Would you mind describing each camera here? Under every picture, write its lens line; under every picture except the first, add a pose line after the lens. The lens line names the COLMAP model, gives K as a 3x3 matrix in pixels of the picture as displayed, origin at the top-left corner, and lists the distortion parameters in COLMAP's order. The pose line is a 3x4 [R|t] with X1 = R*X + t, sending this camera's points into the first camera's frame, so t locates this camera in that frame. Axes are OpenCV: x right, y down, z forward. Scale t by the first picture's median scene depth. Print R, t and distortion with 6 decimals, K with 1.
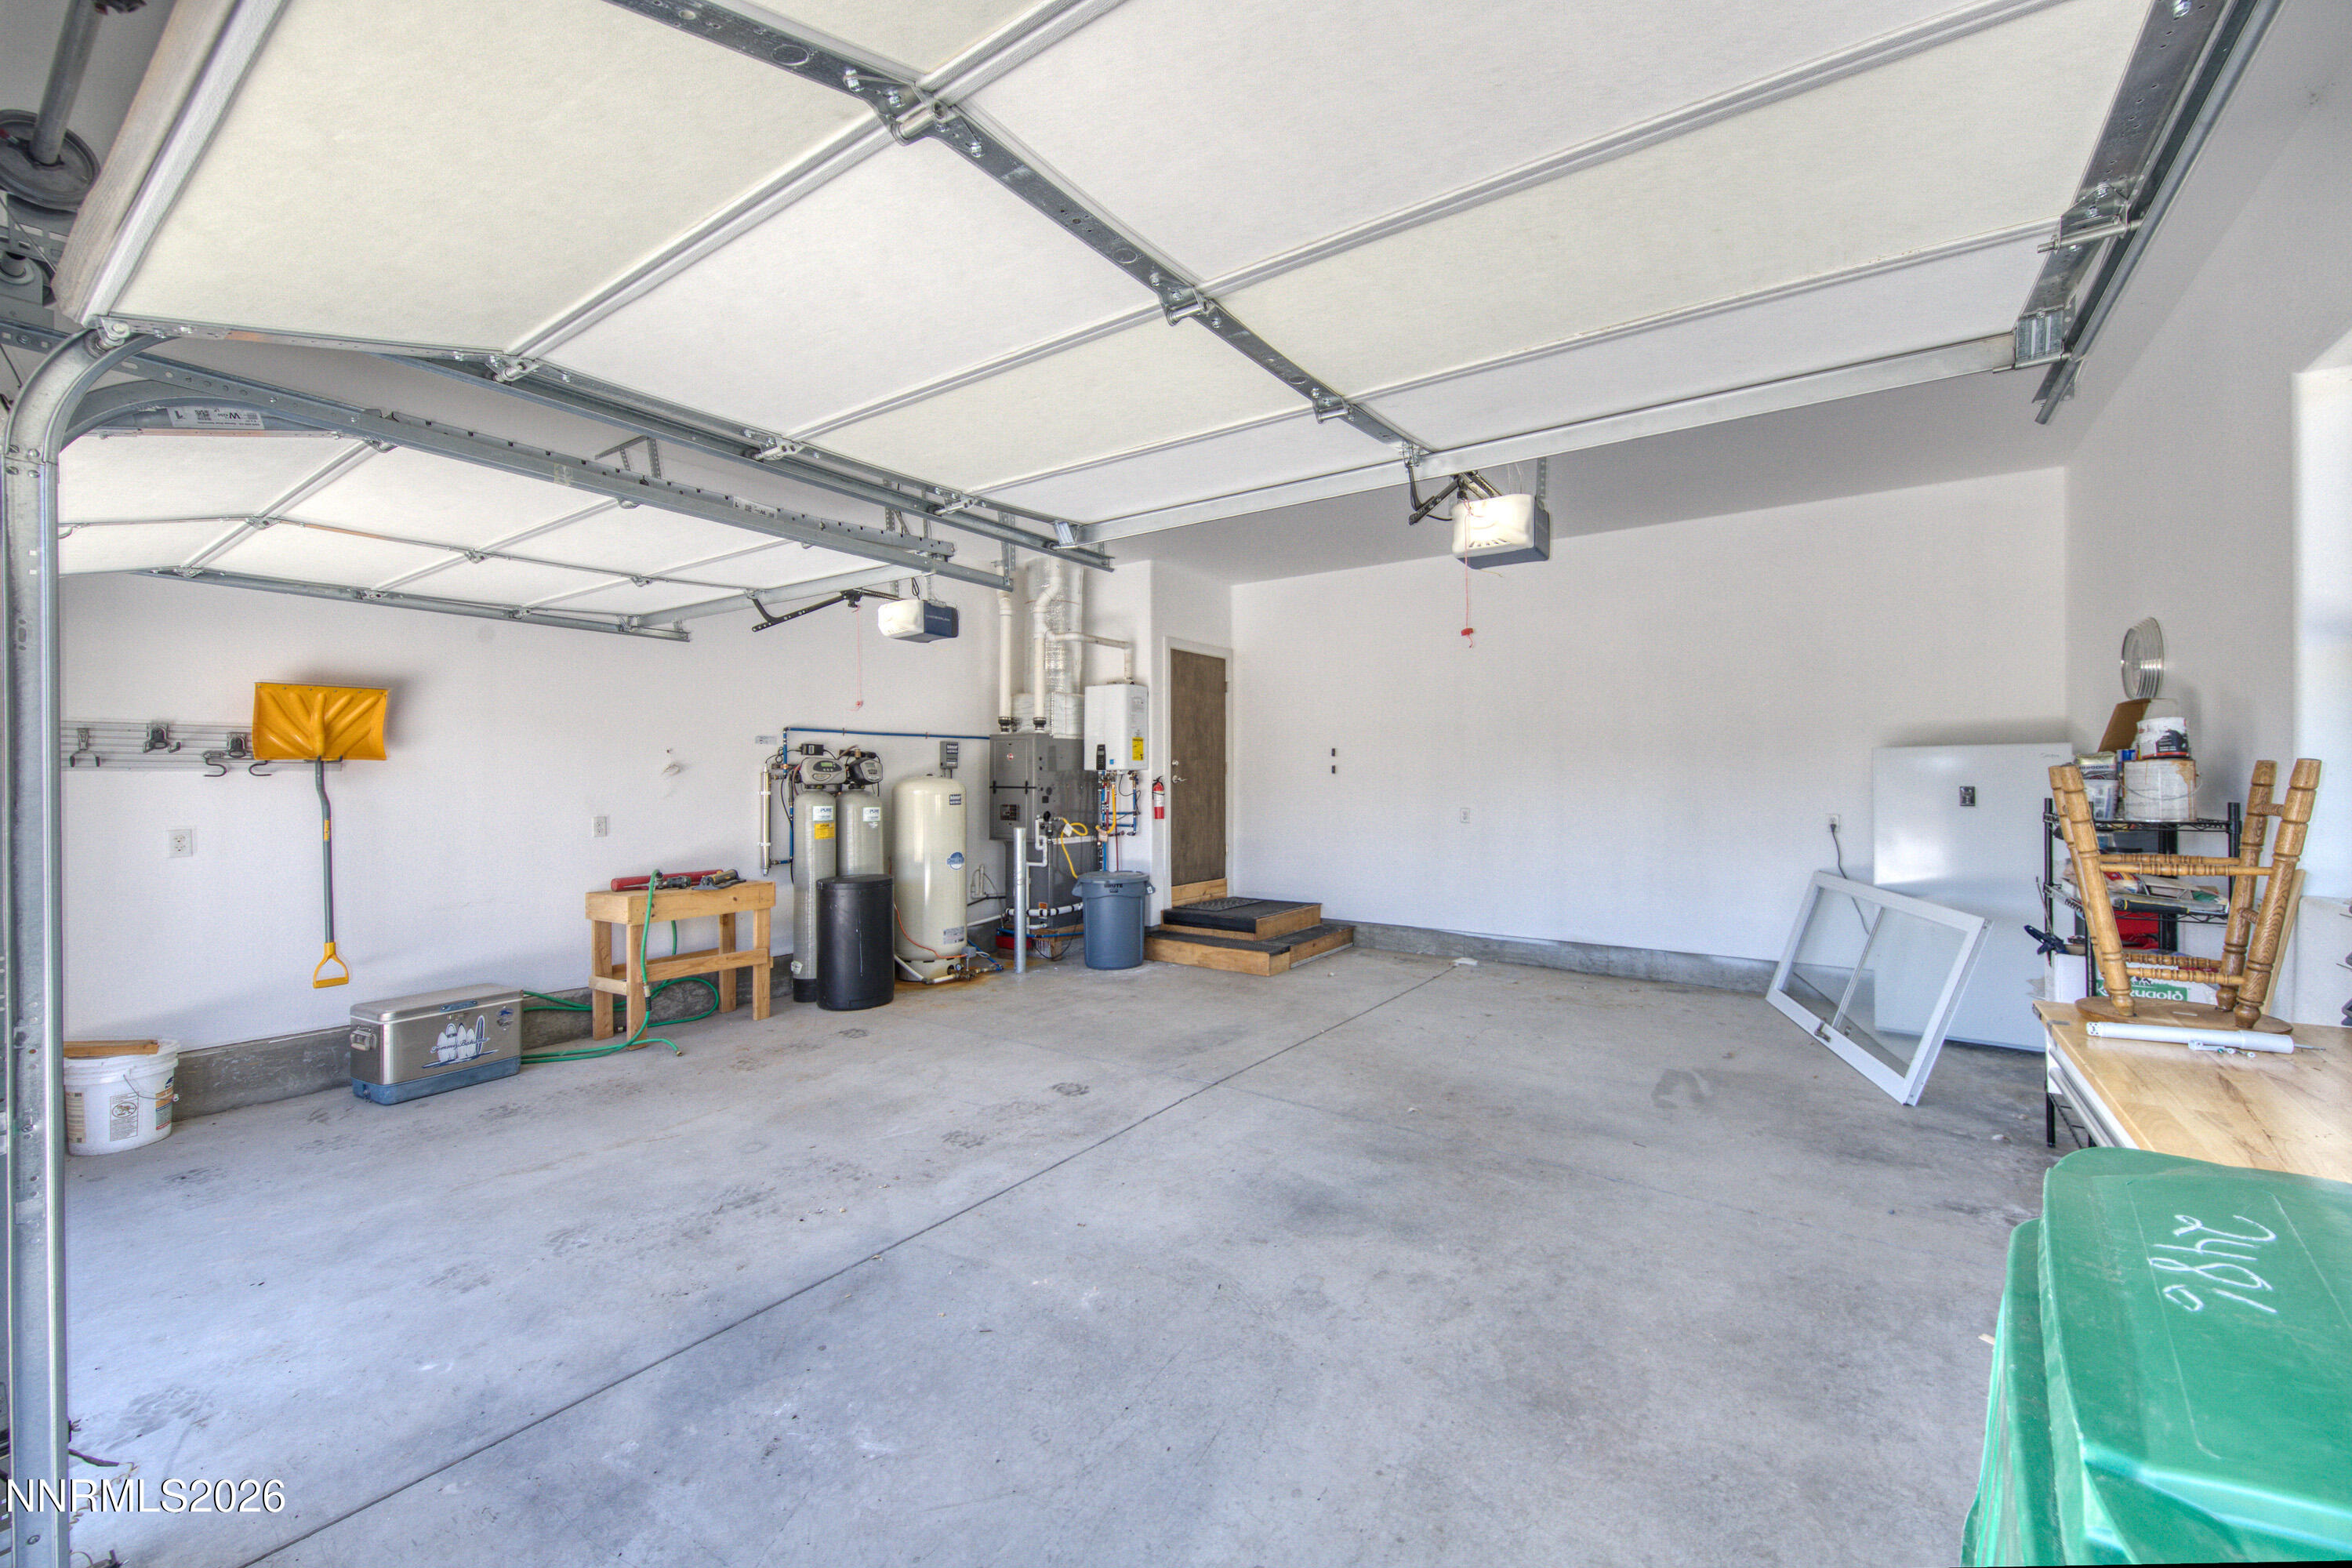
lens RADIAL K [[935.6, 0, 1181.8], [0, 935.6, 772.9], [0, 0, 1]] dist [0.002313, 0.000054]
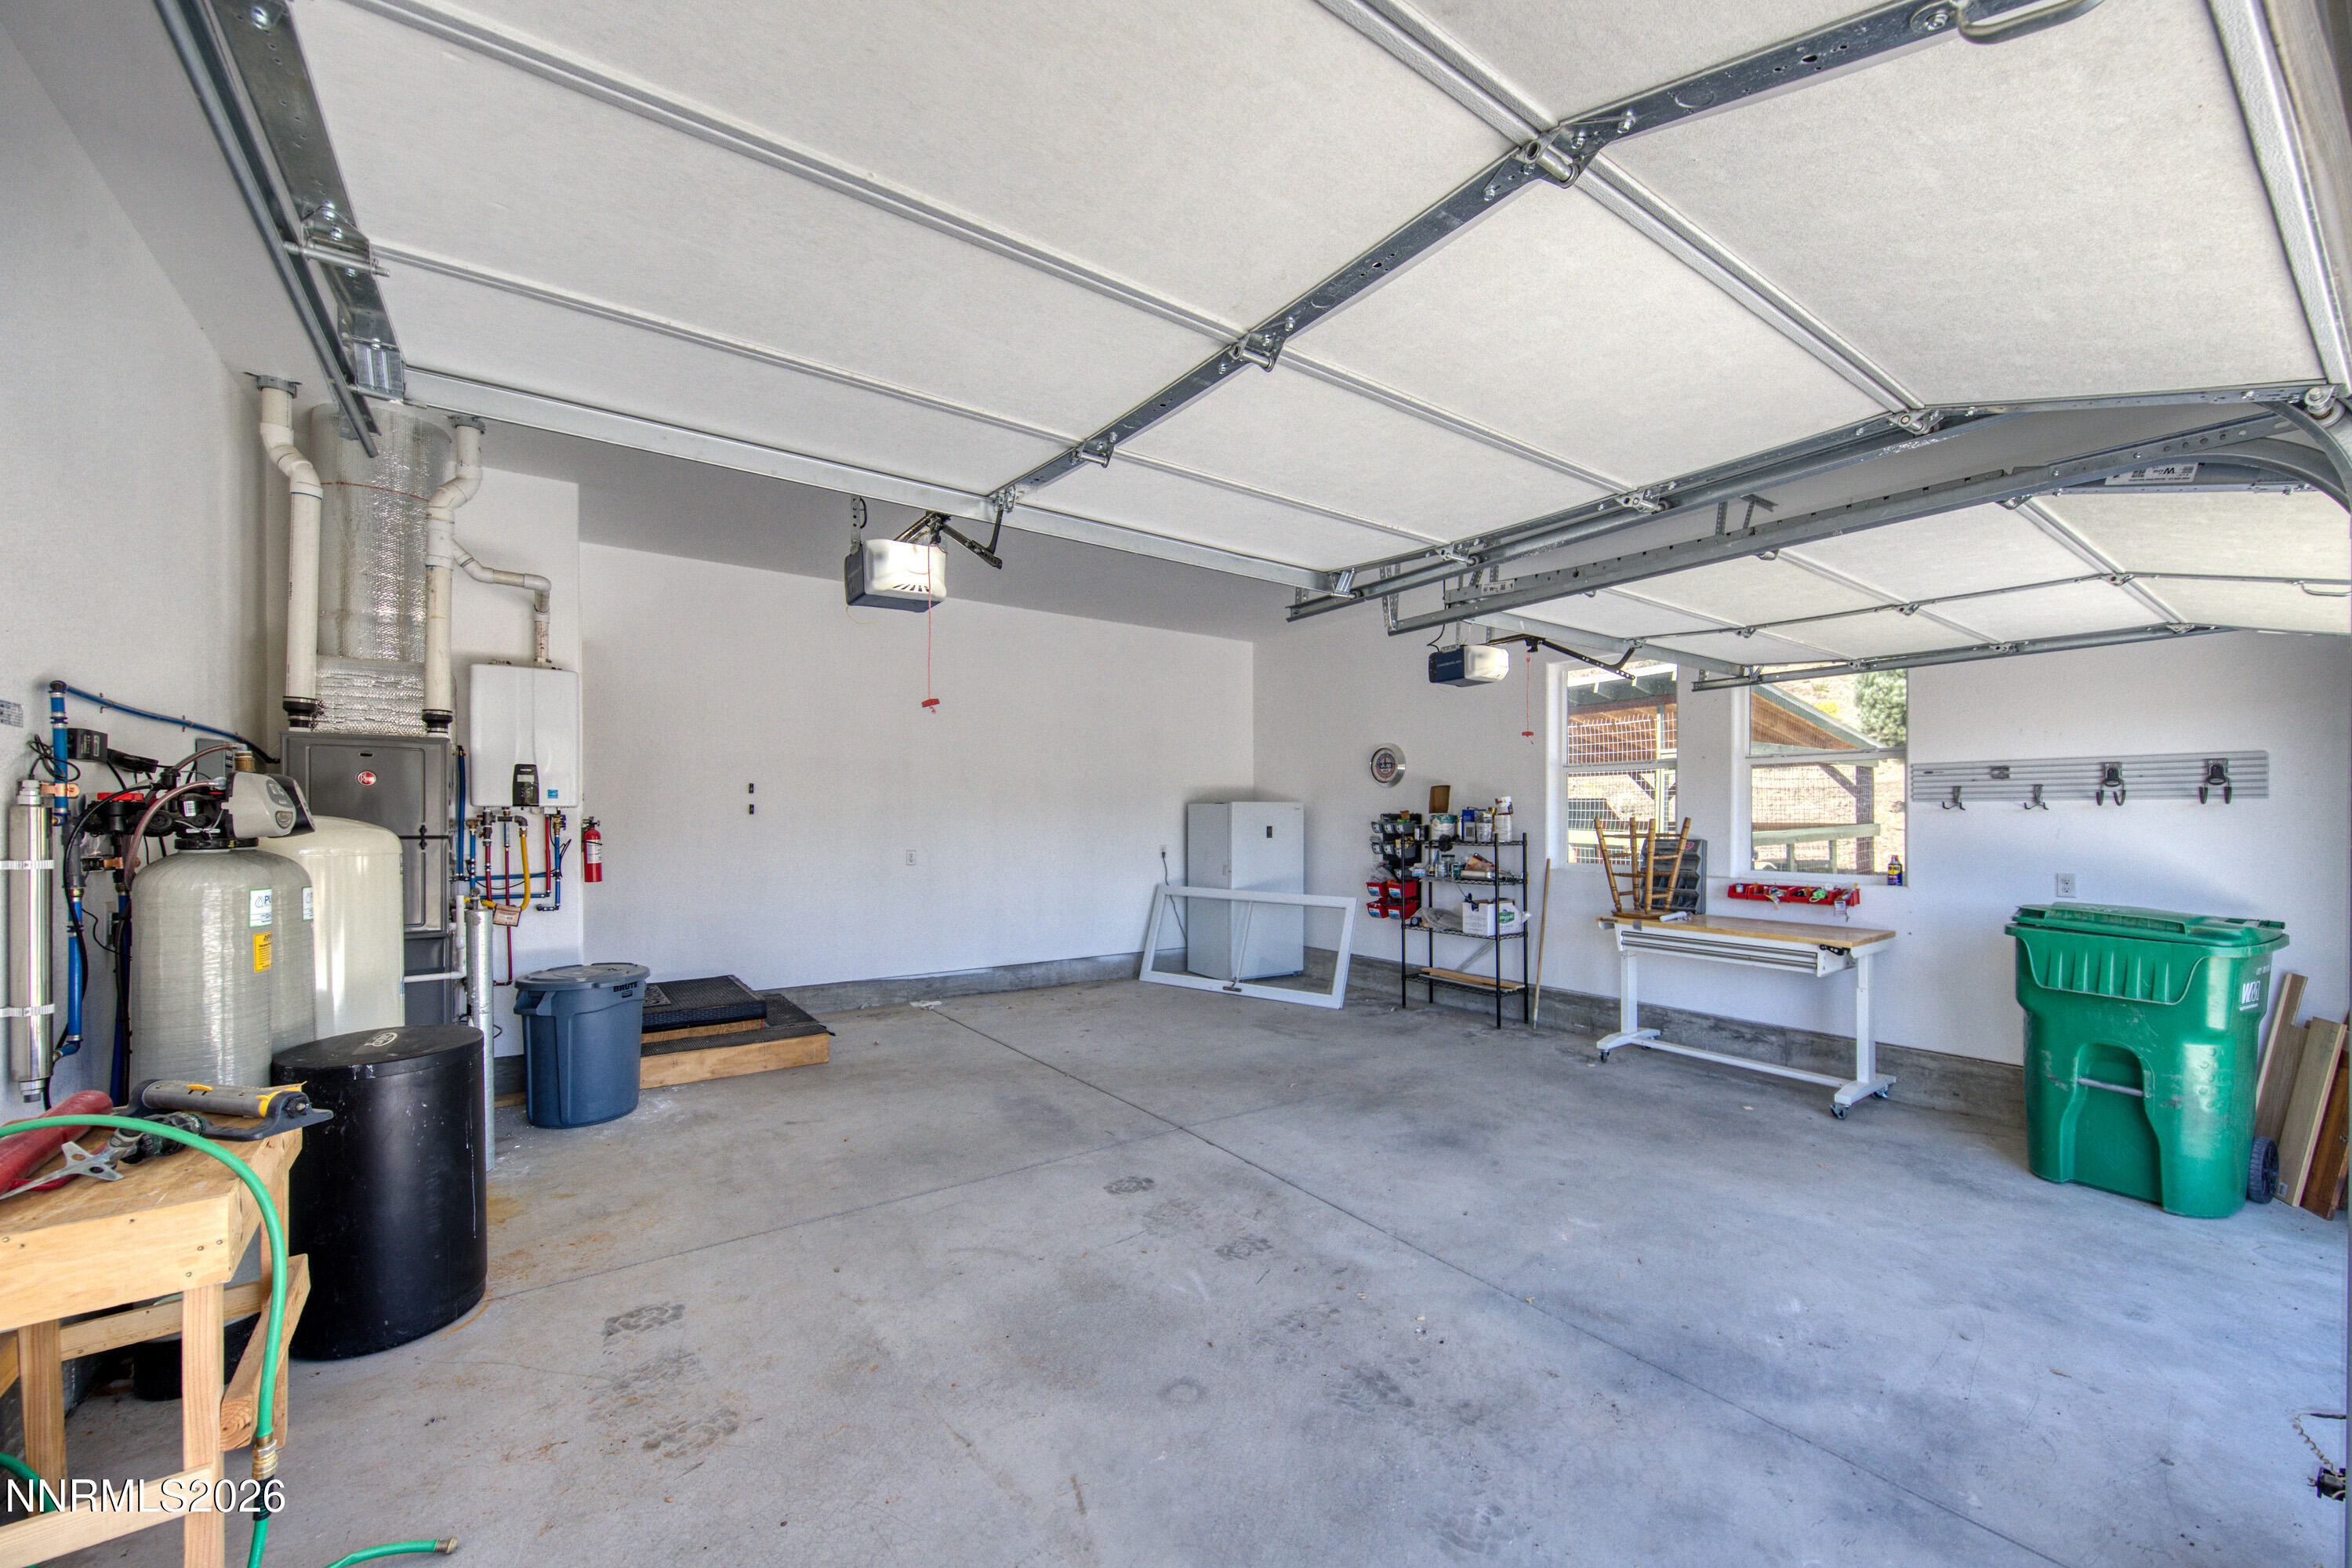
lens RADIAL K [[918.6, 0, 1227.5], [0, 918.6, 843.8], [0, 0, 1]] dist [0.002947, -0.000210]
pose [[0.303996, -0.025281, 0.952338, -0.973292], [-0.010064, 0.999507, 0.029746, -0.002661], [-0.952620, -0.018627, 0.303592, 0.726323]]
